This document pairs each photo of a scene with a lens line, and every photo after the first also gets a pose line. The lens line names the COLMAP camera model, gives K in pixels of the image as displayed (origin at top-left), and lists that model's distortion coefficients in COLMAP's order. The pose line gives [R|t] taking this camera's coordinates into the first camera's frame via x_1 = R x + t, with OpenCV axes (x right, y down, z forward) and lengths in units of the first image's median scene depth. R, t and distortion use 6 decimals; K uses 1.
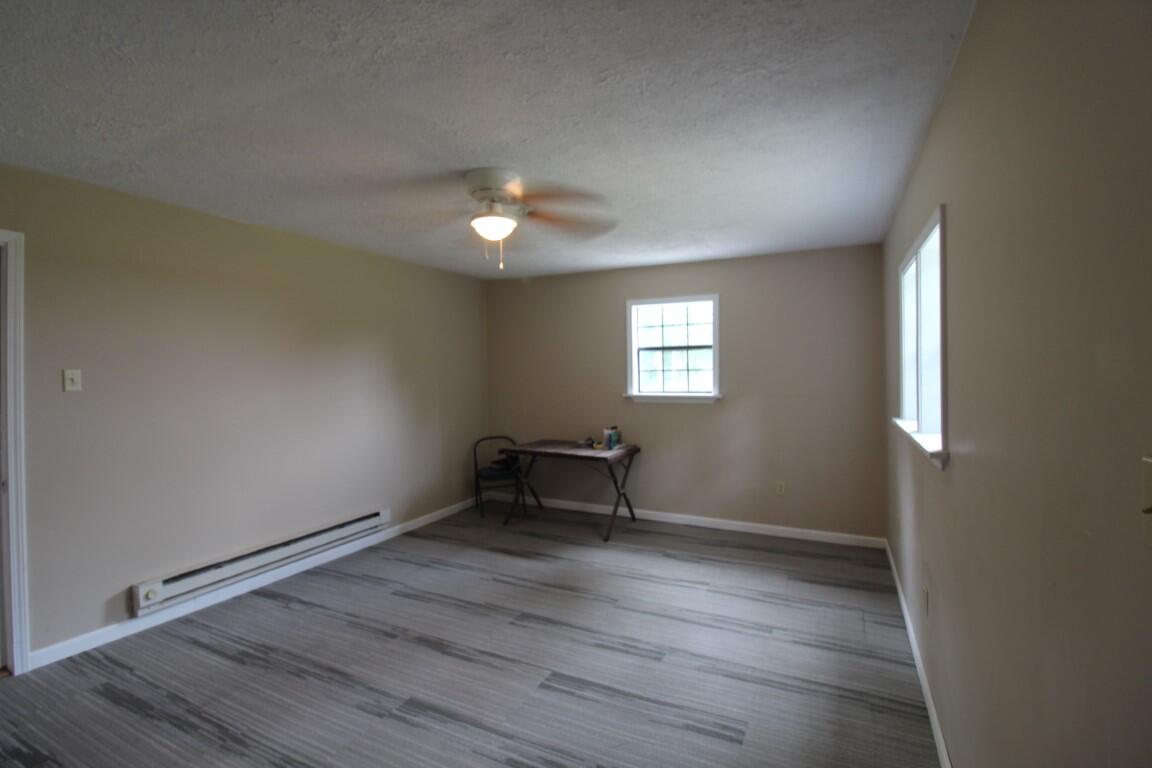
lens RADIAL K [[533.0, 0, 578.5], [0, 533.0, 371.0], [0, 0, 1]] dist [0.000879, -0.012962]
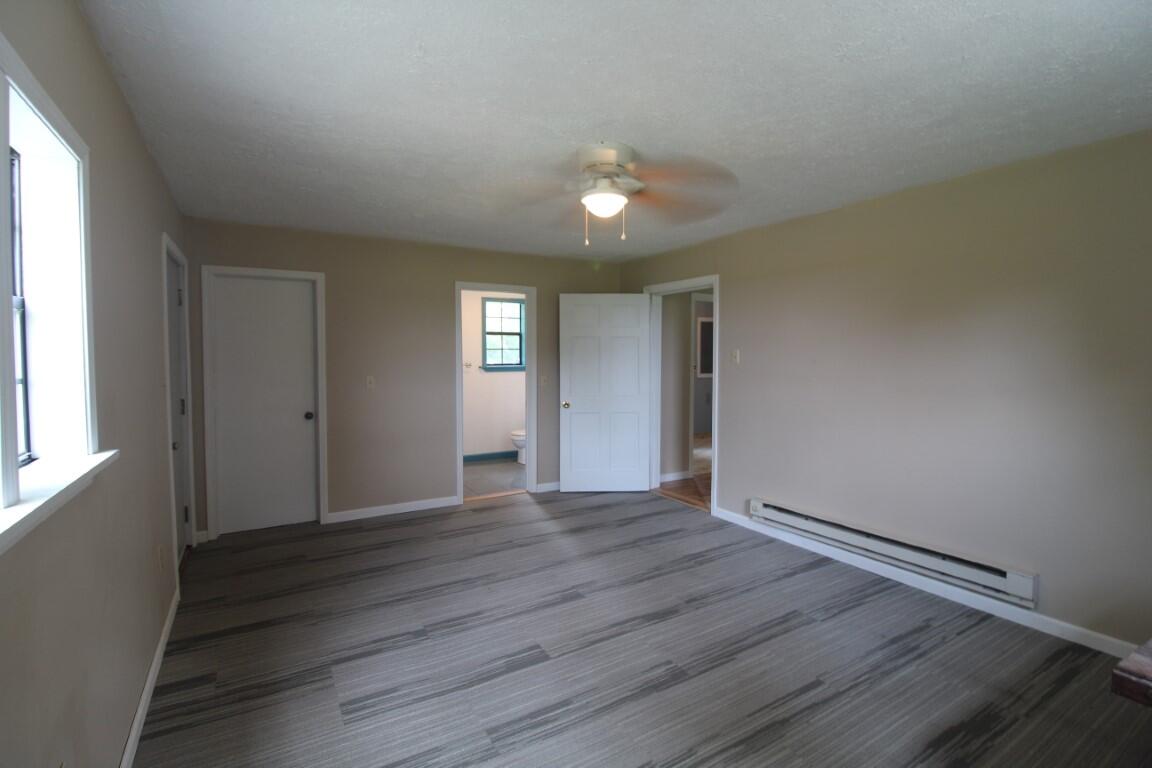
lens RADIAL K [[533.0, 0, 578.5], [0, 533.0, 371.0], [0, 0, 1]] dist [0.000879, -0.012962]
pose [[-0.545385, 0.034338, -0.837482, 0.586169], [0.006088, 0.999296, 0.037008, -0.000927], [0.838164, 0.015085, -0.545210, 1.262218]]
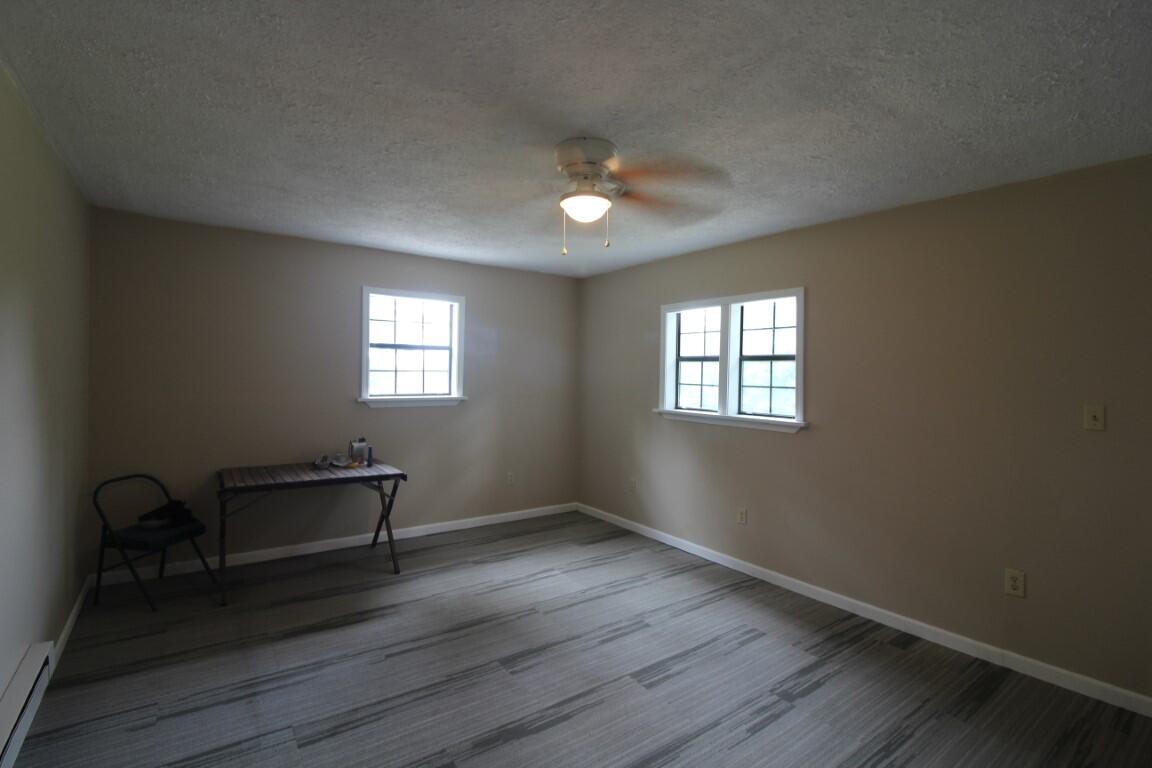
lens RADIAL K [[533.0, 0, 578.5], [0, 533.0, 371.0], [0, 0, 1]] dist [0.000879, -0.012962]
pose [[0.466809, 0.020314, 0.884125, -0.789820], [-0.018541, 0.999741, -0.013181, 0.008678], [-0.884164, -0.010239, 0.467065, 0.501065]]
